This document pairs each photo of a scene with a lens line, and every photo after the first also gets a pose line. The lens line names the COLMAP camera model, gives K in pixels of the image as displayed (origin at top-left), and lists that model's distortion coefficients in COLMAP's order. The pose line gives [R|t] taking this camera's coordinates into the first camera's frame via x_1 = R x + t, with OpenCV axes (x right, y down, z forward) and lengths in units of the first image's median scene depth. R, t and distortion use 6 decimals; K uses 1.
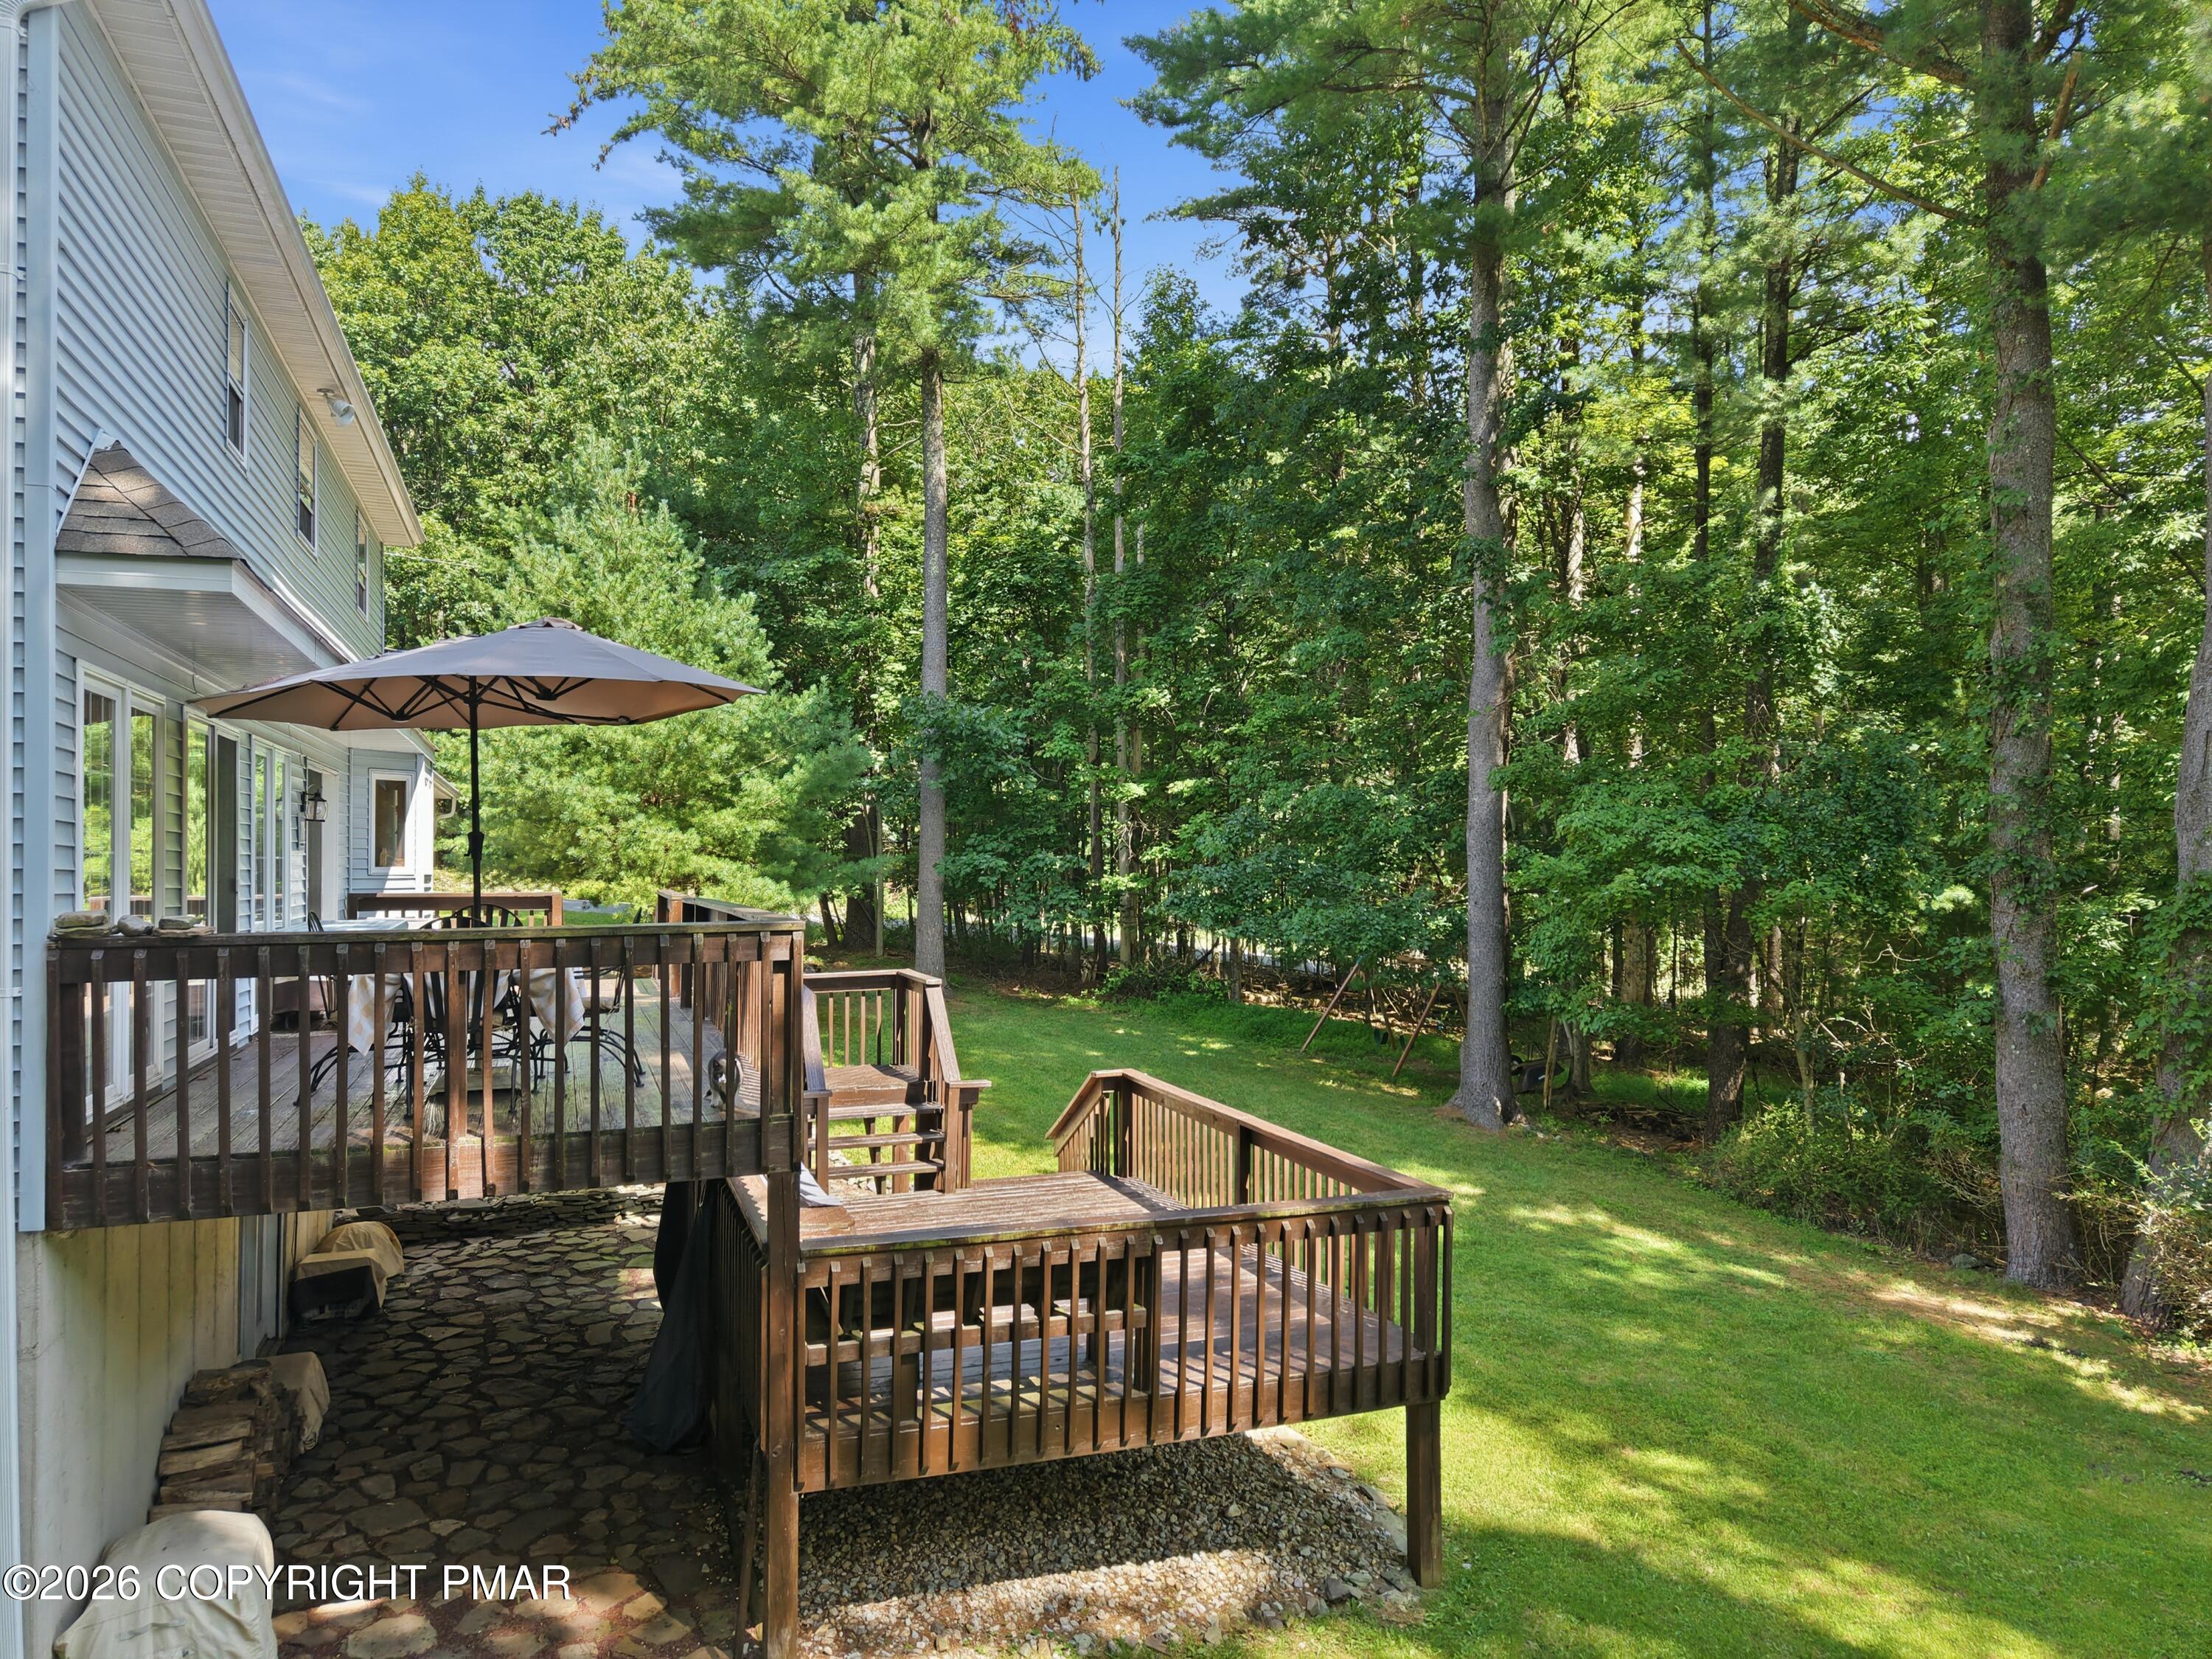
lens RADIAL K [[1470.2, 0, 1095.7], [0, 1470.2, 837.0], [0, 0, 1]] dist [0.035468, -0.037027]
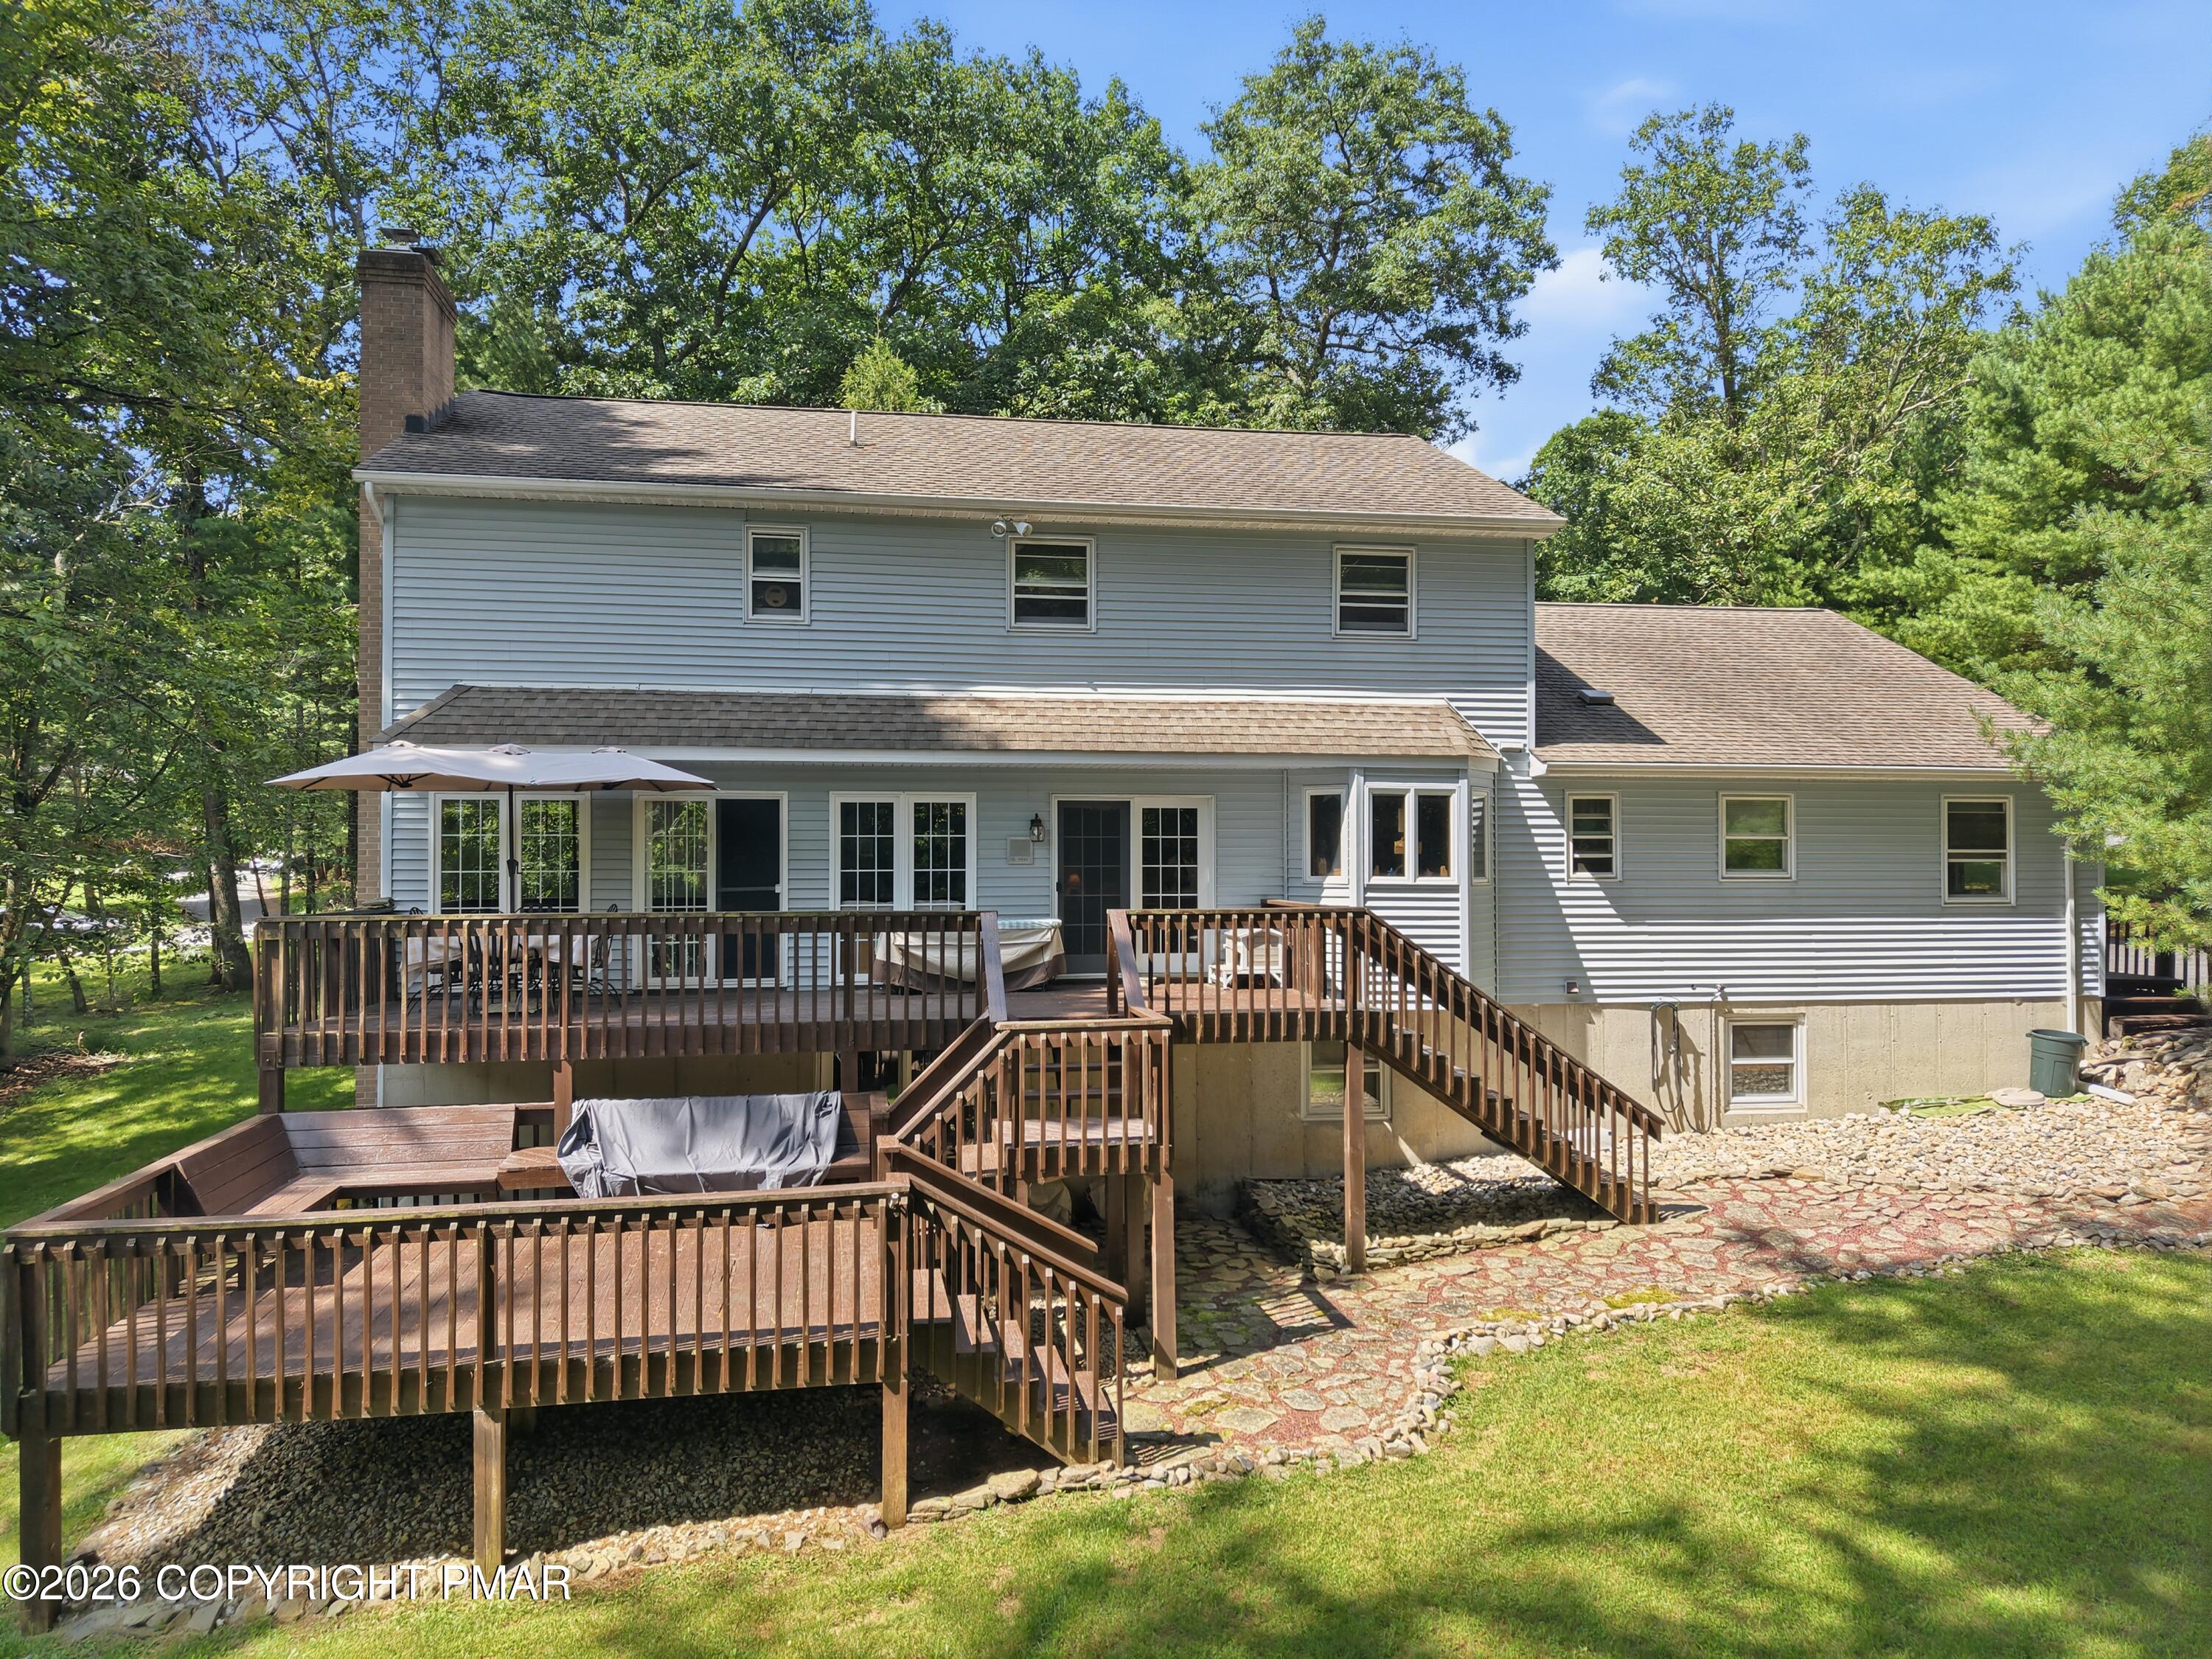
lens RADIAL K [[1470.2, 0, 1116.4], [0, 1470.2, 831.1], [0, 0, 1]] dist [0.035468, -0.037027]
pose [[-0.181496, -0.019400, -0.983200, 0.578568], [0.021518, 0.999488, -0.023694, 0.008984], [0.983156, -0.025457, -0.180985, 1.031530]]
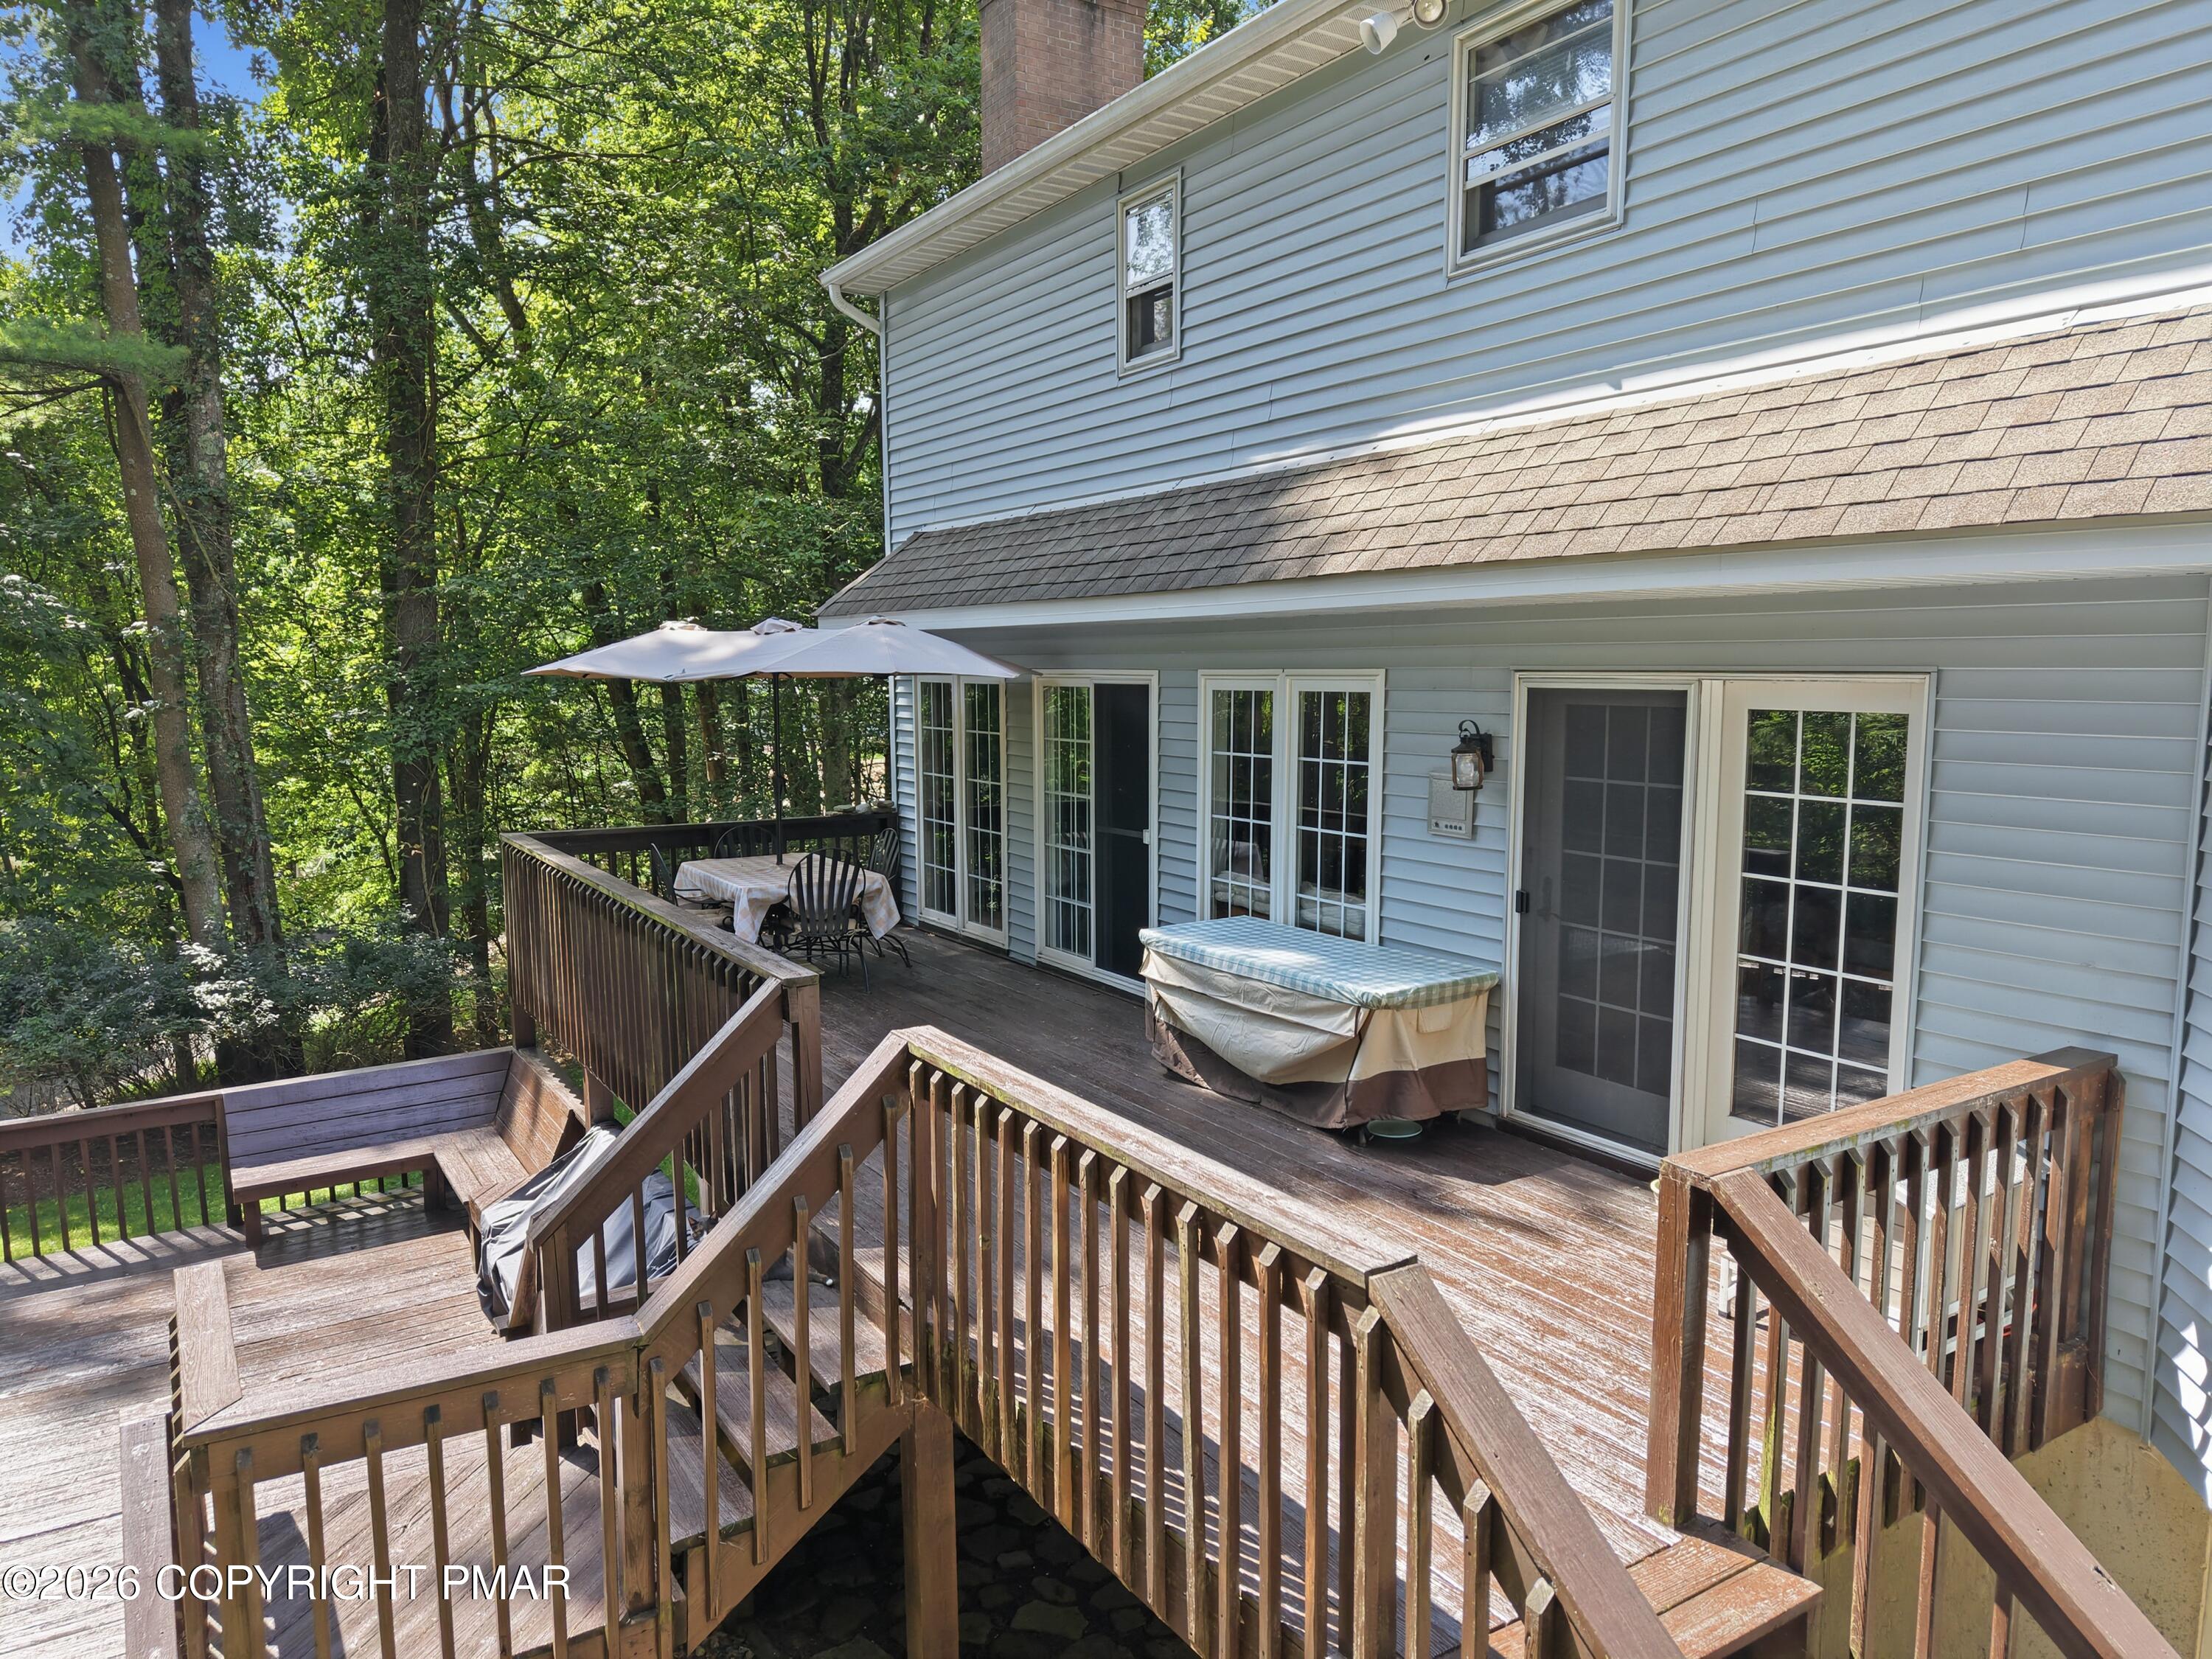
lens RADIAL K [[1470.2, 0, 1100.4], [0, 1470.2, 838.1], [0, 0, 1]] dist [0.035468, -0.037027]
pose [[-0.978485, 0.031738, -0.203861, -0.224215], [0.010515, 0.994485, 0.104353, -0.040837], [0.206049, 0.099965, -0.973422, 1.190051]]
